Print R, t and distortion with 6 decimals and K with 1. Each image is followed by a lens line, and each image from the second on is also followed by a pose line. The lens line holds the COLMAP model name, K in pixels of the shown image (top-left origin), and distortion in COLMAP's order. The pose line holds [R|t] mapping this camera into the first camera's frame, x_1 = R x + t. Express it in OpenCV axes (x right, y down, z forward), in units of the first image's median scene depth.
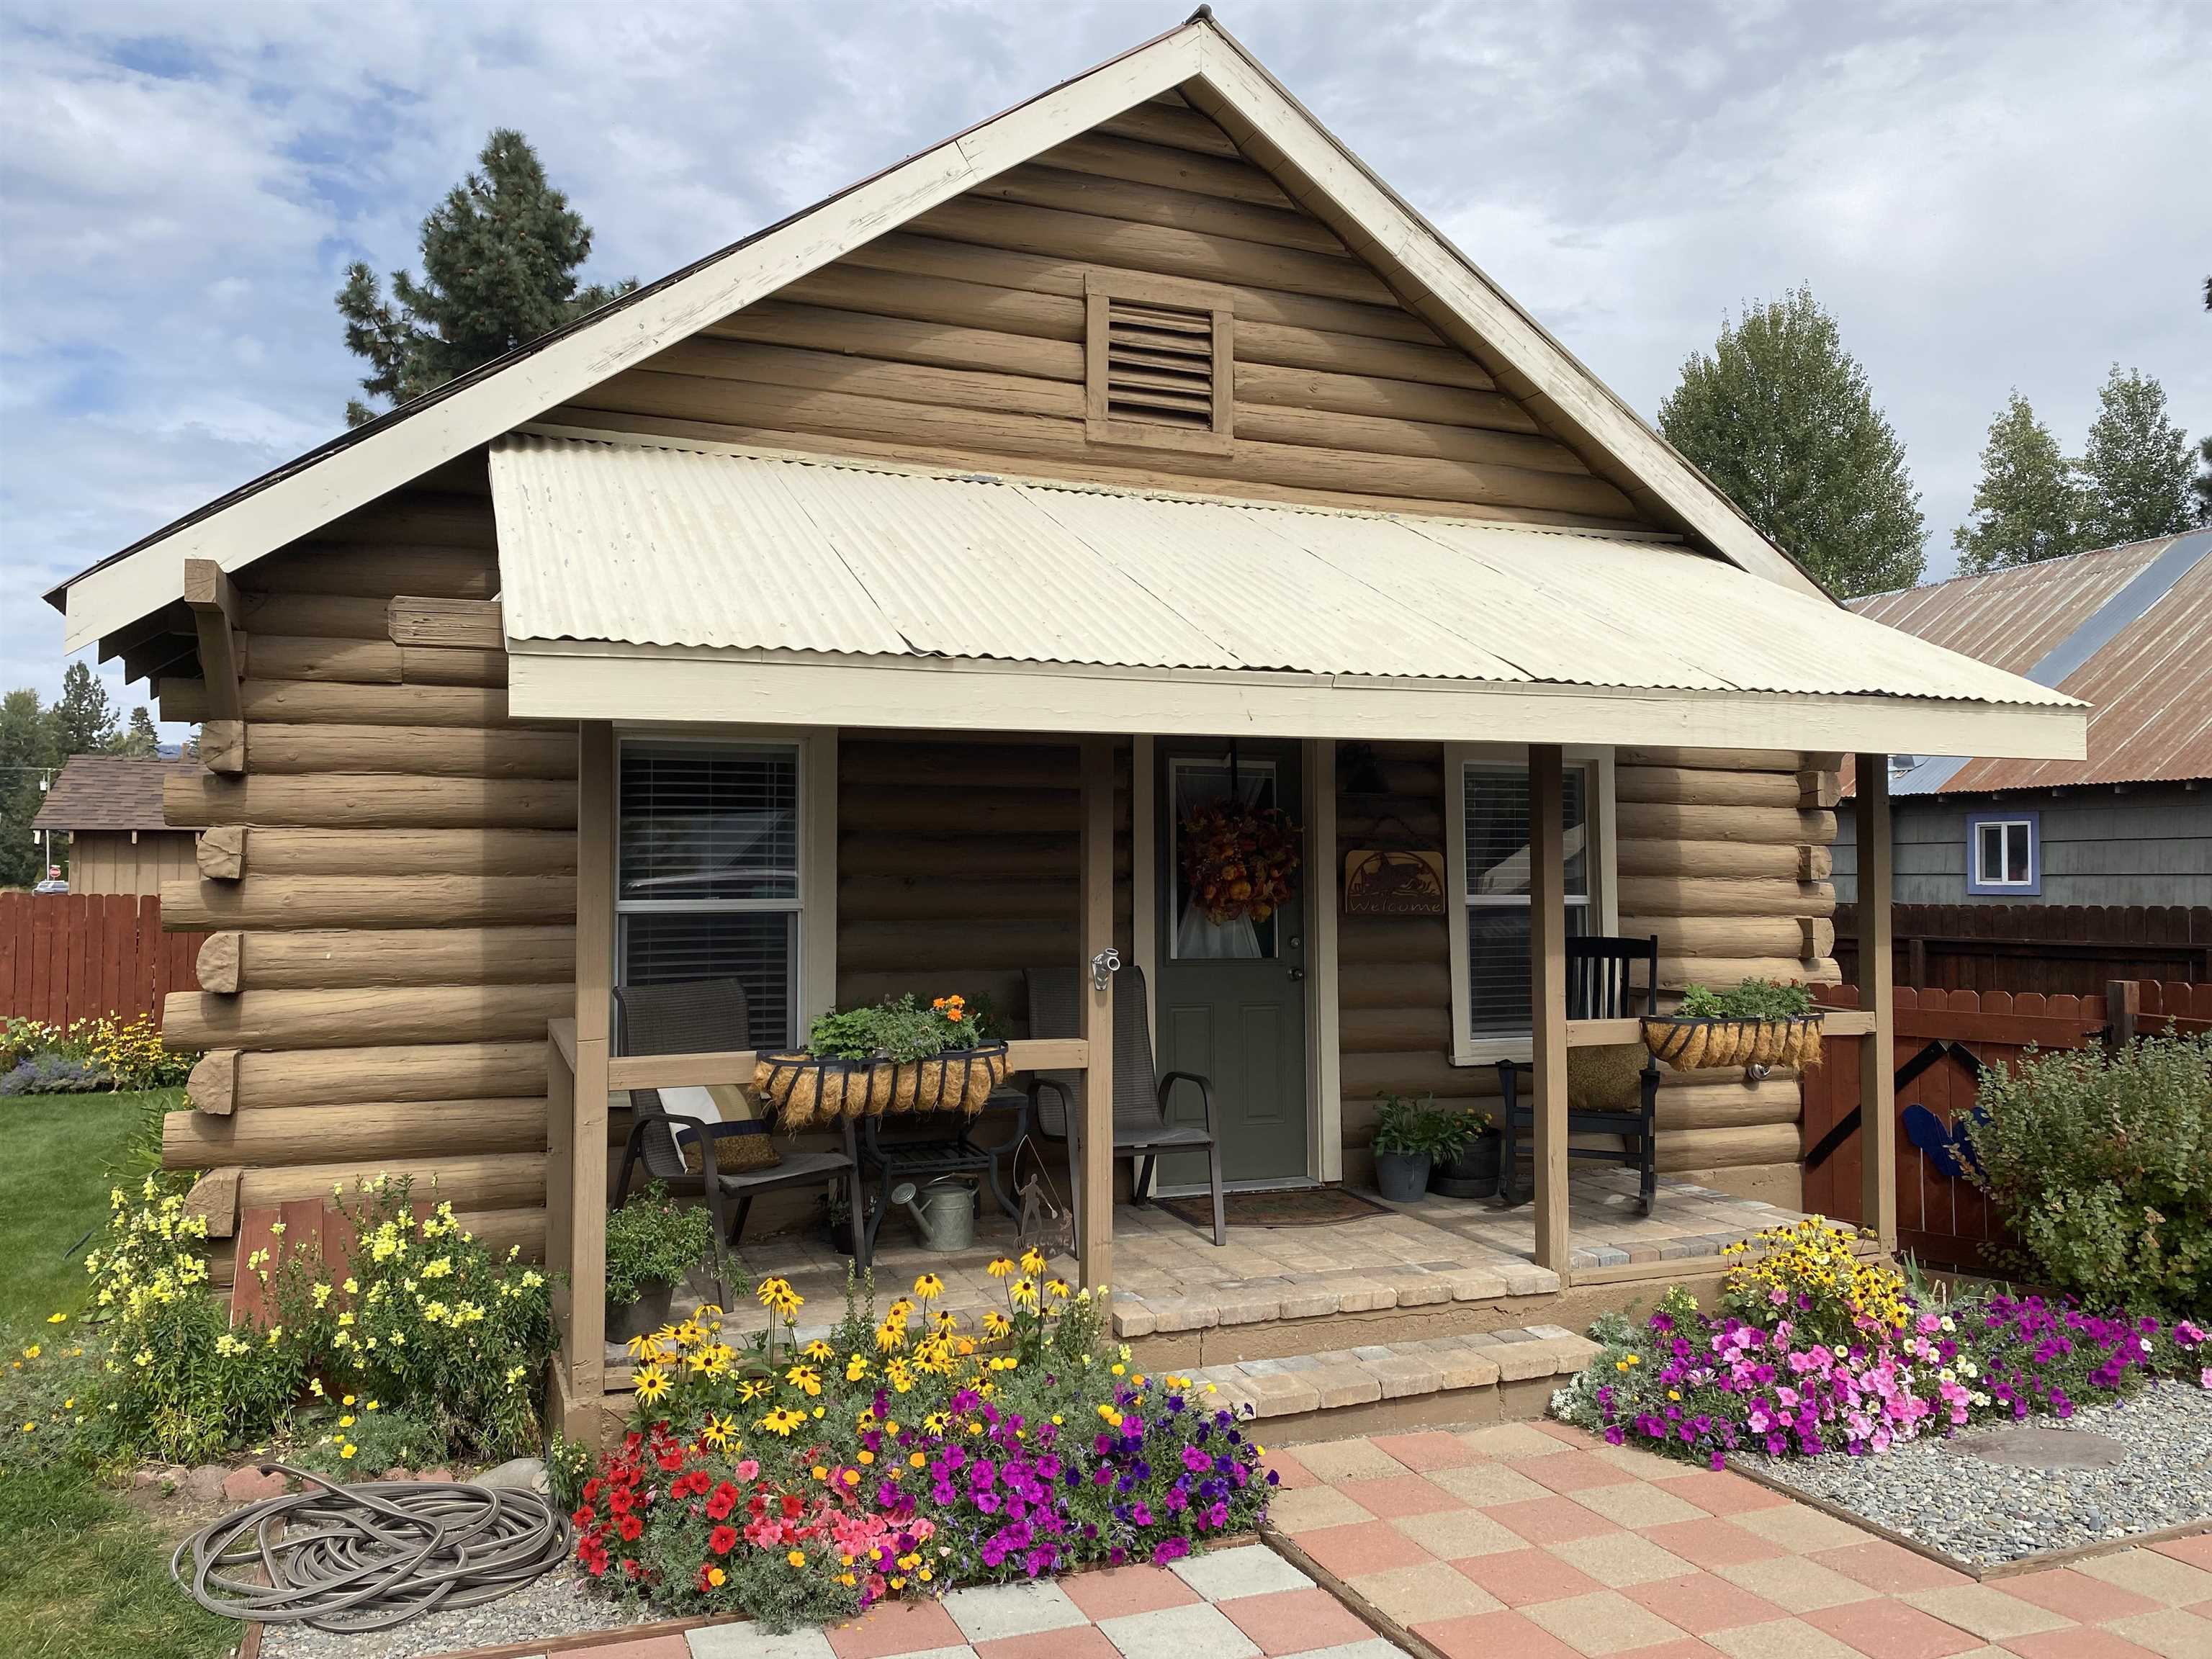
lens RADIAL K [[1688.2, 0, 1114.0], [0, 1688.2, 814.7], [0, 0, 1]] dist [0.035697, -0.033394]
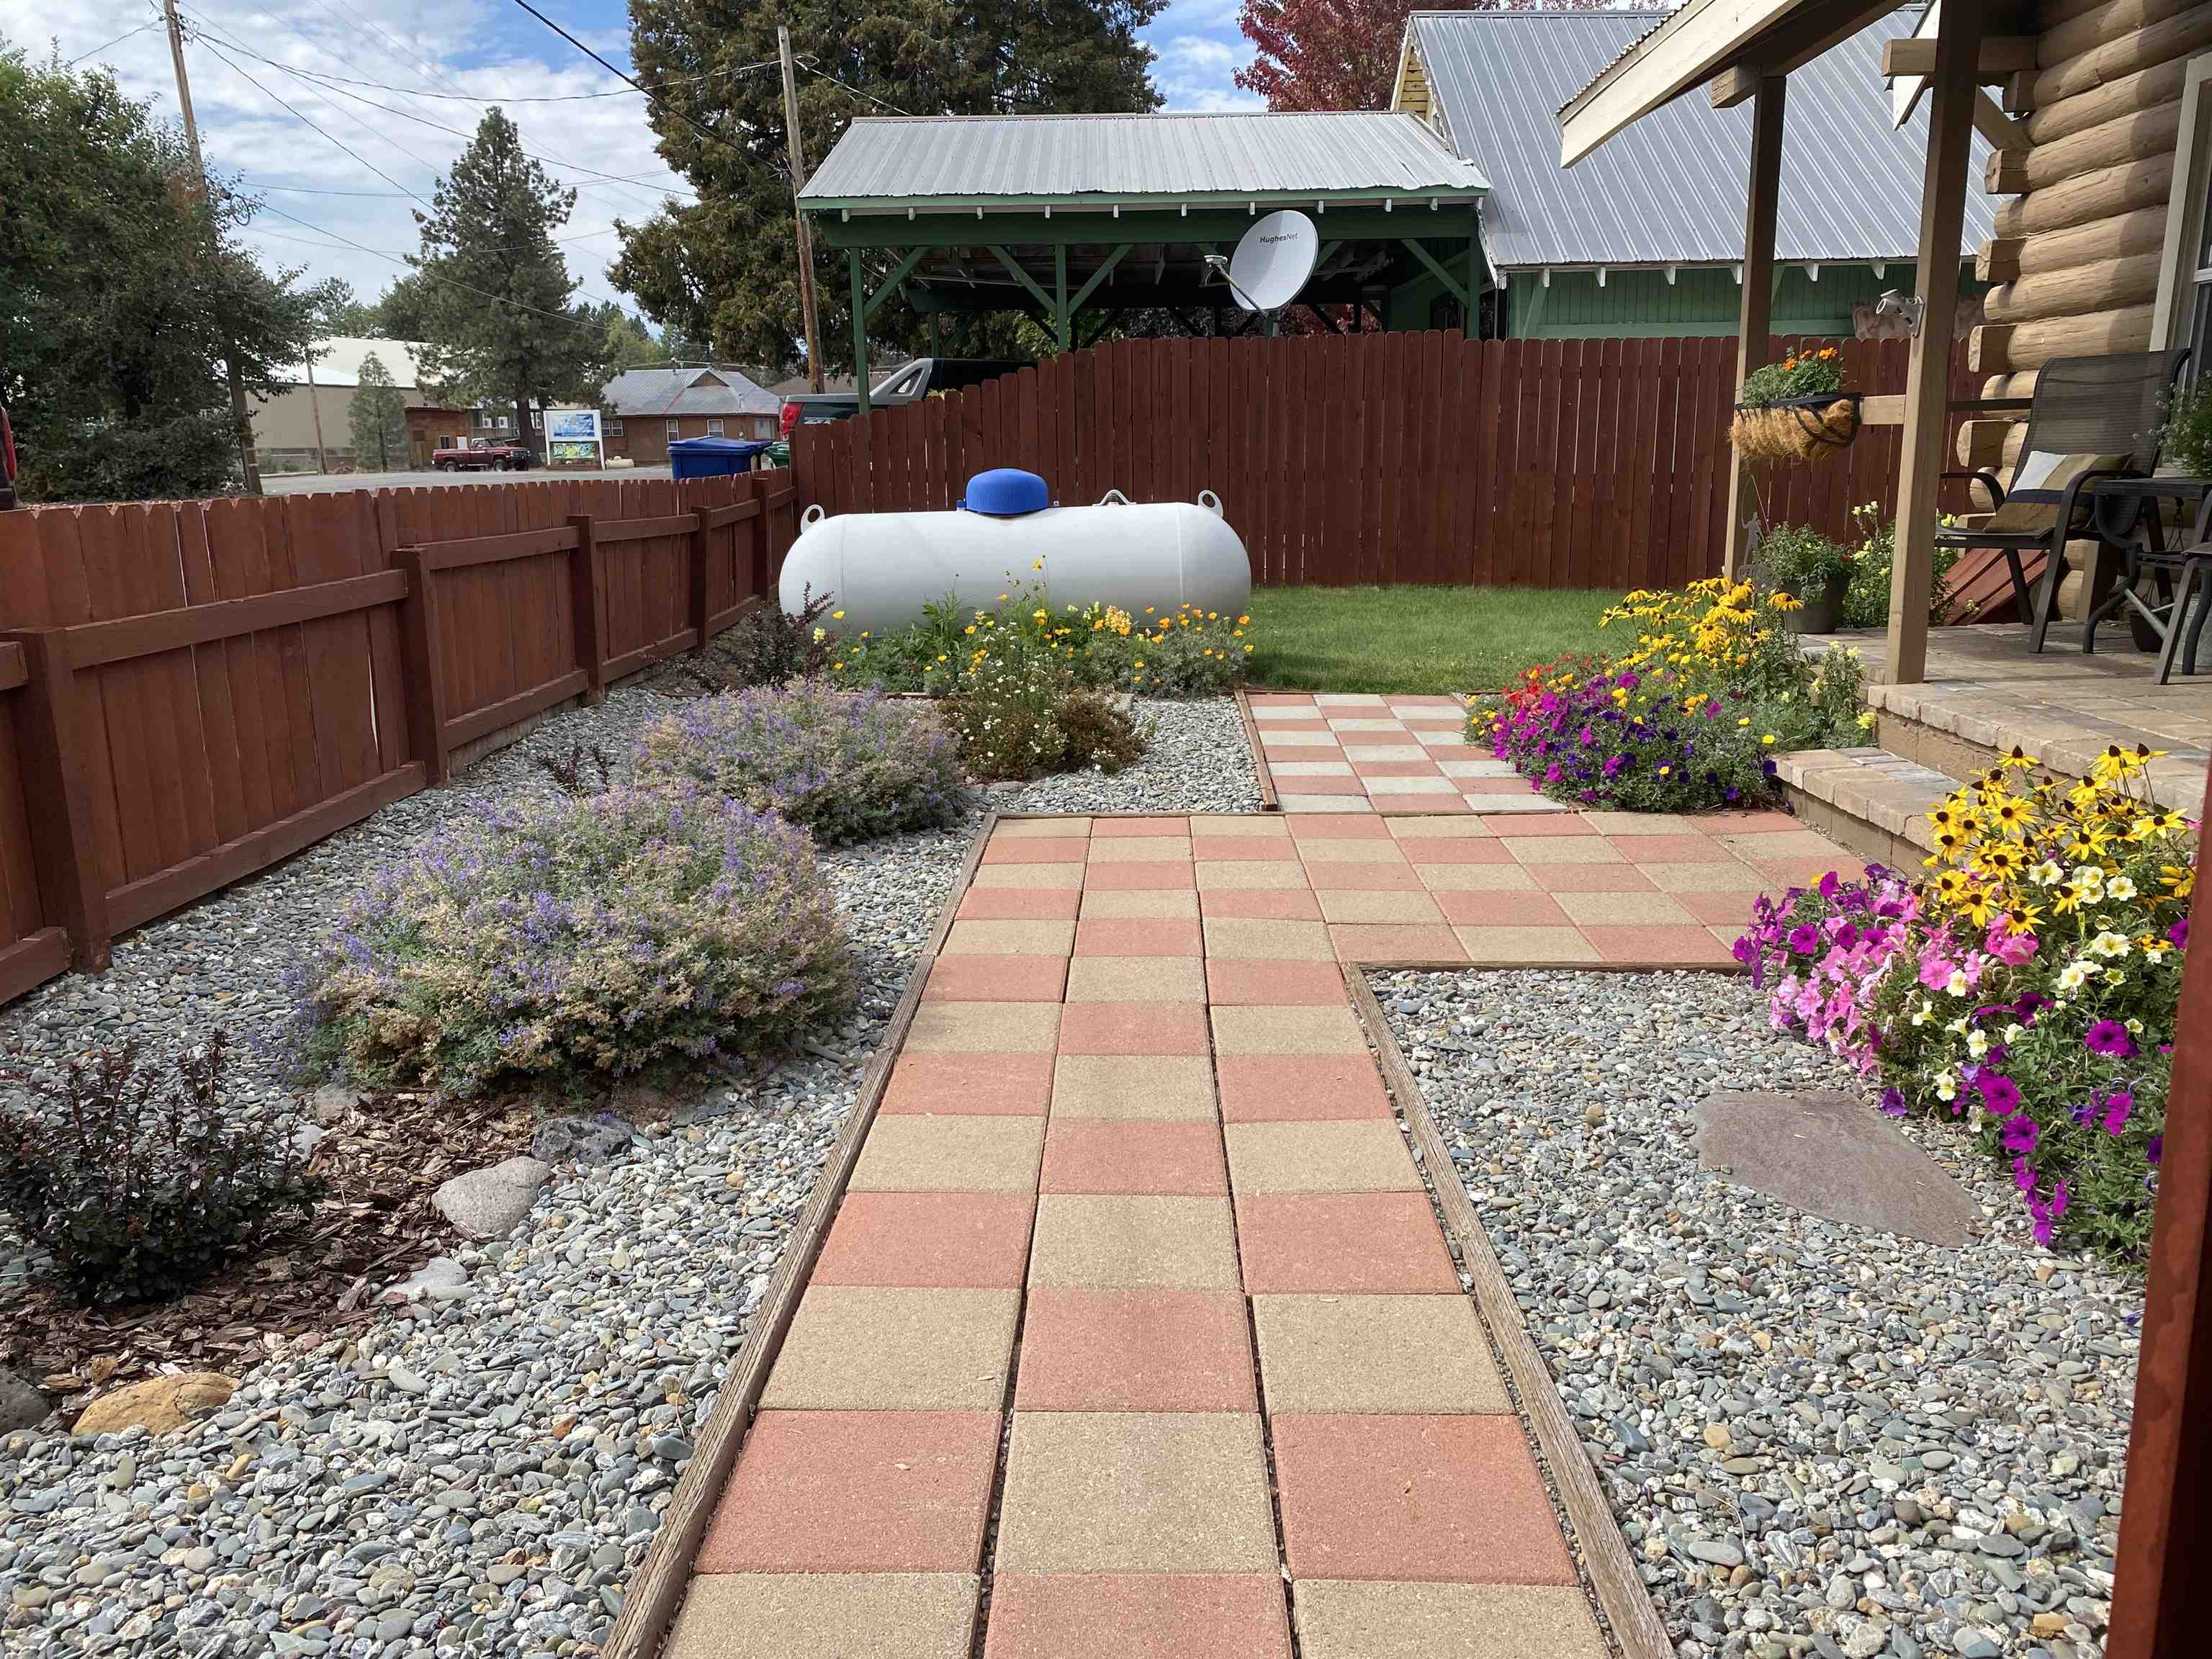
lens RADIAL K [[1688.2, 0, 1114.6], [0, 1688.2, 825.2], [0, 0, 1]] dist [0.035697, -0.033394]
pose [[-0.396303, 0.206782, -0.894531, 0.778882], [0.052157, 0.977804, 0.202925, 0.114326], [0.916637, 0.033764, -0.398291, 0.727735]]
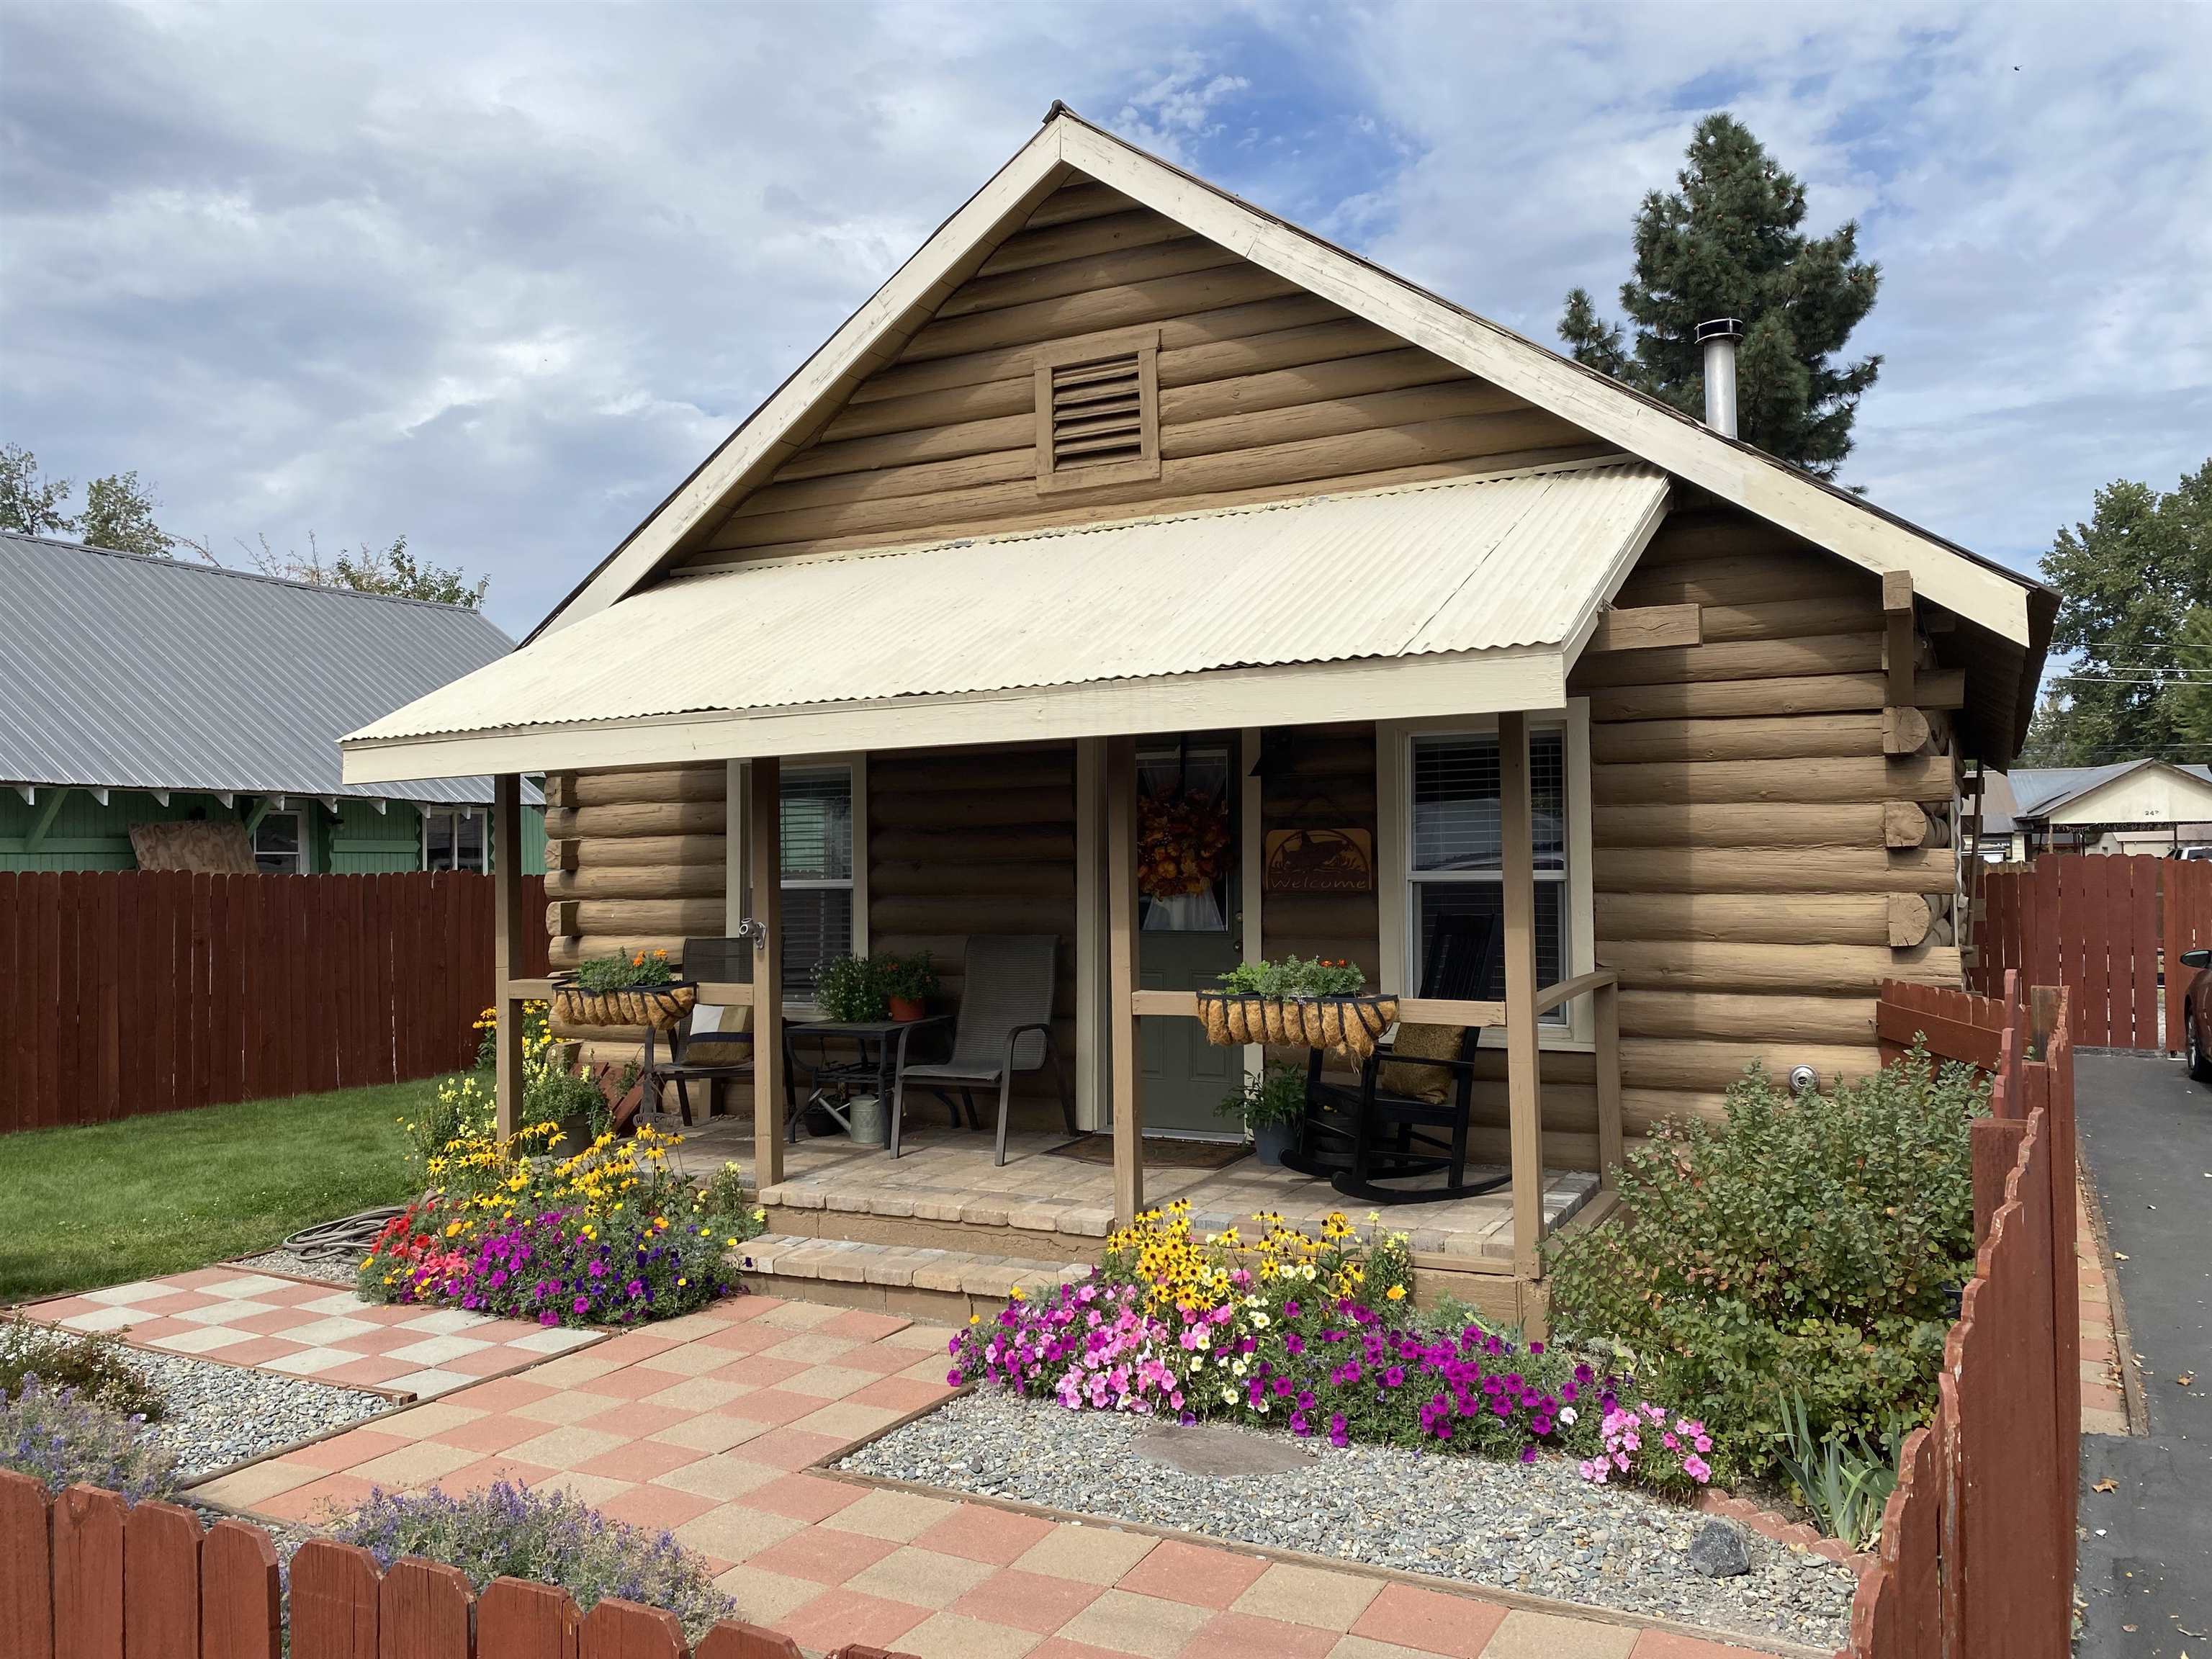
lens RADIAL K [[1688.2, 0, 1117.1], [0, 1688.2, 830.3], [0, 0, 1]] dist [0.035697, -0.033394]
pose [[0.646153, -0.025548, -0.762780, 0.903296], [0.045927, 0.998930, 0.005447, 0.011443], [0.761824, -0.038552, 0.646635, 0.257991]]
